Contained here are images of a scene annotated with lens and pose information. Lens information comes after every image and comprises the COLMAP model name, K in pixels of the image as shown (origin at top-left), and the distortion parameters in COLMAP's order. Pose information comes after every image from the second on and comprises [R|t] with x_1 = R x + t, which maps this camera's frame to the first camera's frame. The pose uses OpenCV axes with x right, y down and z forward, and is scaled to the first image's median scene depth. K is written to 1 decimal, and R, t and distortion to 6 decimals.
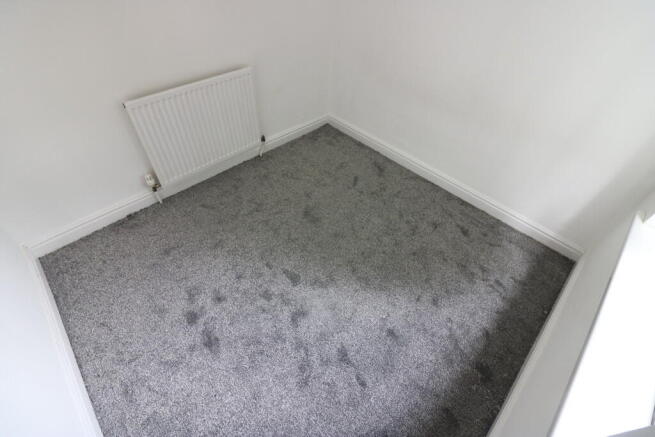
lens RADIAL K [[307.8, 0, 325.2], [0, 307.8, 209.3], [0, 0, 1]] dist [0.000078, -0.000116]
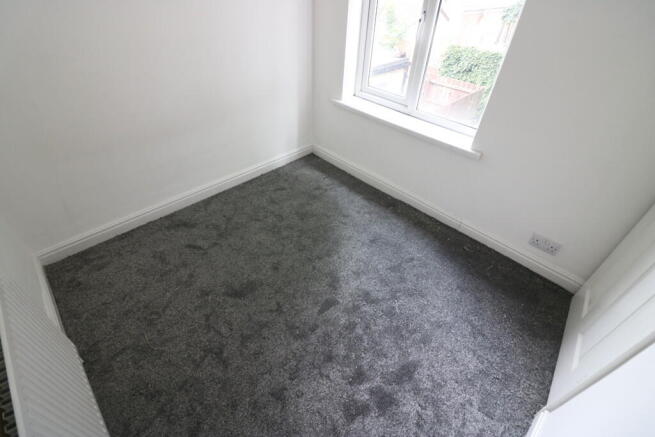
lens RADIAL K [[307.8, 0, 325.2], [0, 307.8, 209.3], [0, 0, 1]] dist [0.000078, -0.000116]
pose [[0.009757, -0.664311, 0.747392, -0.604101], [0.679445, 0.552790, 0.482471, -0.408594], [-0.733661, 0.503105, 0.456757, 0.373590]]
